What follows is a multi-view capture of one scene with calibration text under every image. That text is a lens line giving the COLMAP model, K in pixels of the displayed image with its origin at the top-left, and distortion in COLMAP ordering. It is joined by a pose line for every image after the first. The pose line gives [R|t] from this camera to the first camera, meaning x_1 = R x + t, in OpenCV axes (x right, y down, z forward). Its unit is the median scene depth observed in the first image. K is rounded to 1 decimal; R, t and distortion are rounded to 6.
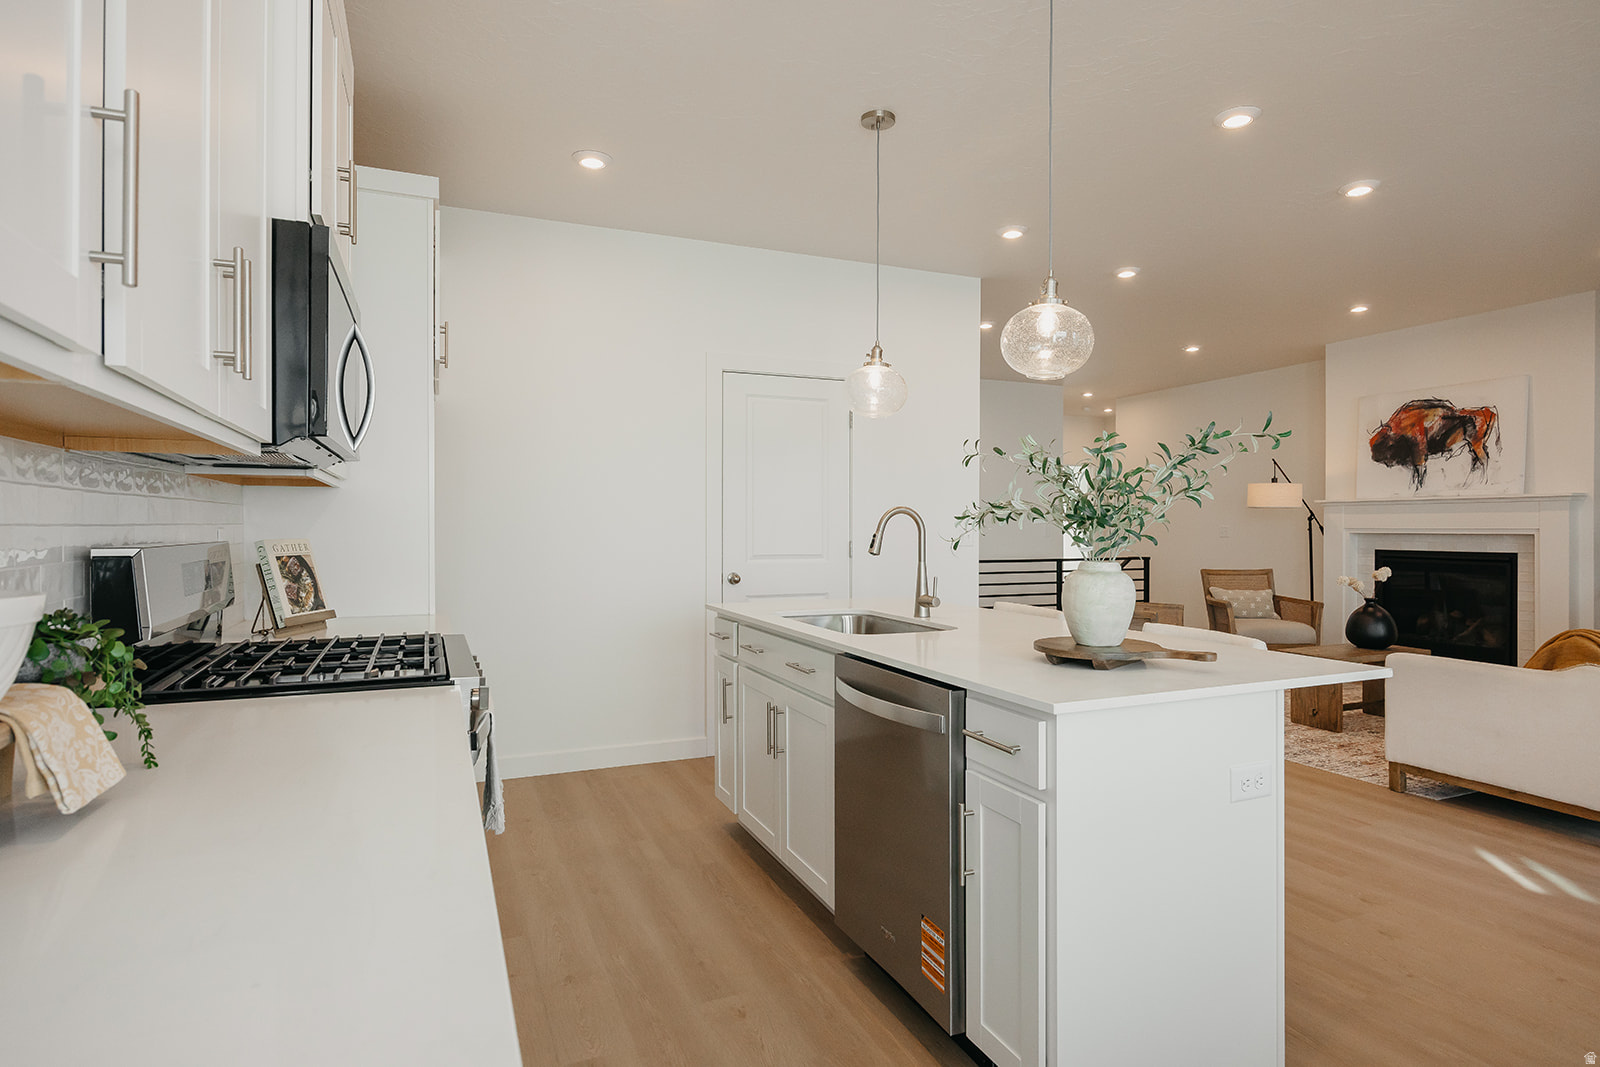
lens RADIAL K [[893.2, 0, 780.7], [0, 893.2, 529.6], [0, 0, 1]] dist [0.002219, -0.006029]
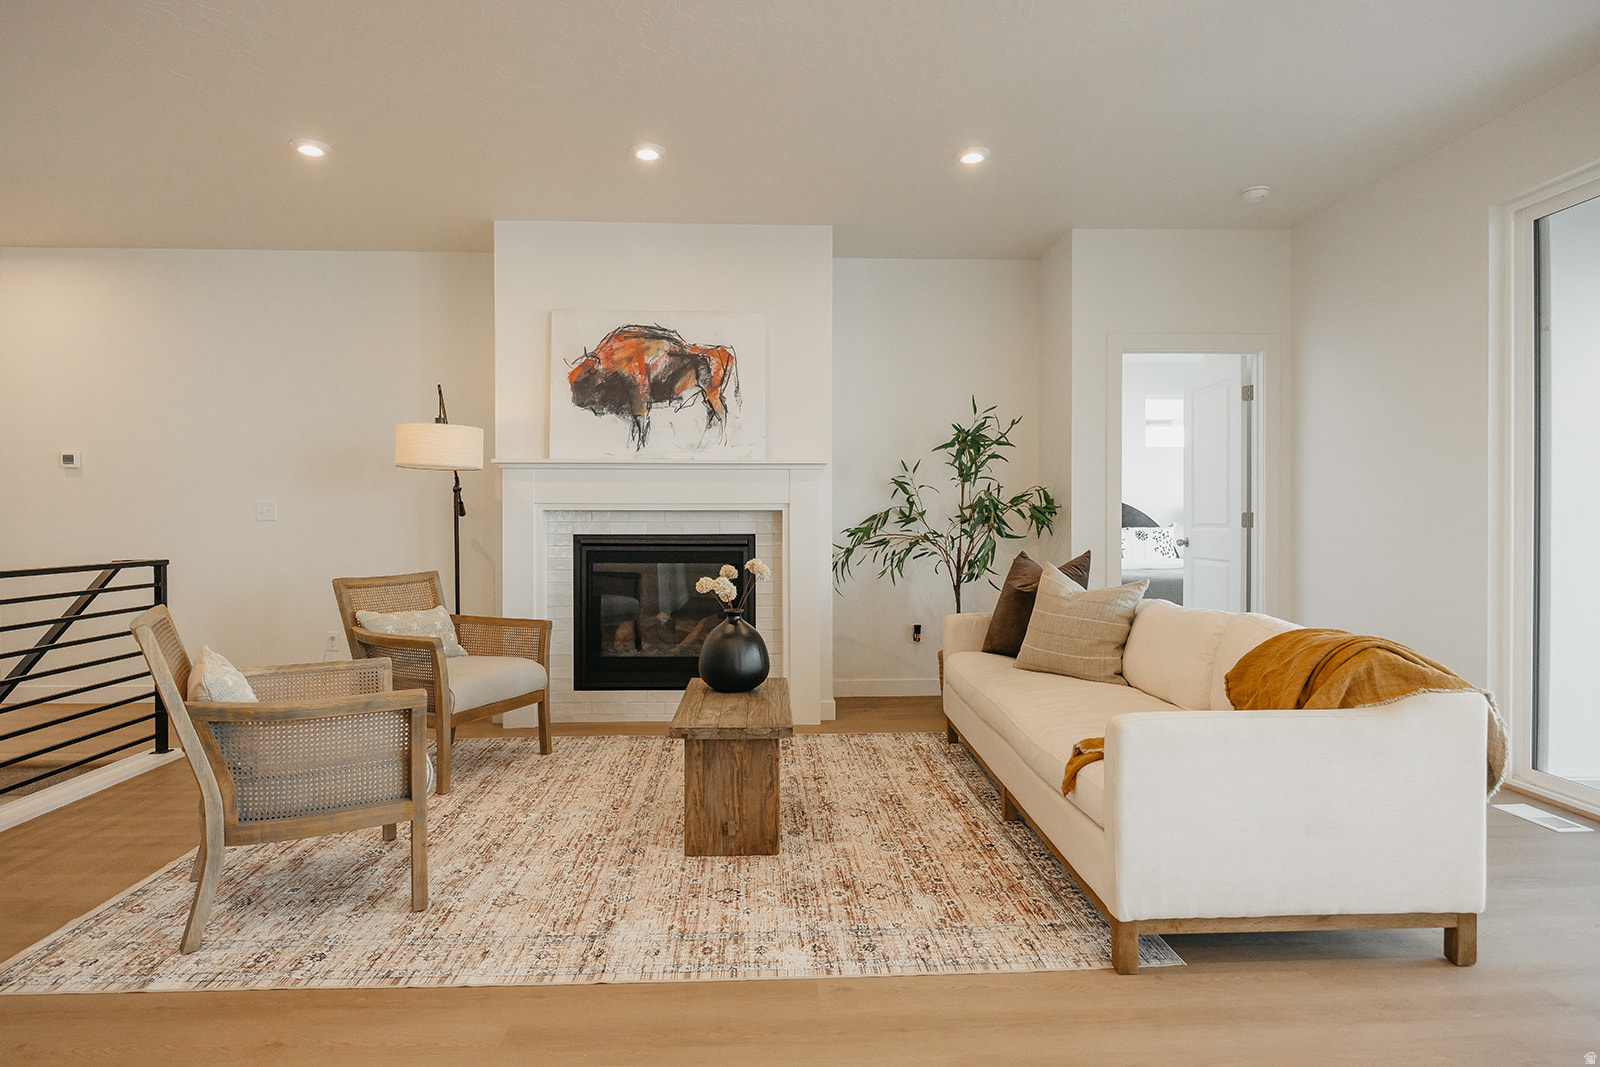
lens RADIAL K [[893.2, 0, 805.0], [0, 893.2, 518.0], [0, 0, 1]] dist [0.002219, -0.006029]
pose [[0.328234, -0.000295, 0.944596, 0.079439], [0.004892, 0.999987, -0.001387, 0.012296], [-0.944584, 0.005076, 0.328231, 0.647565]]
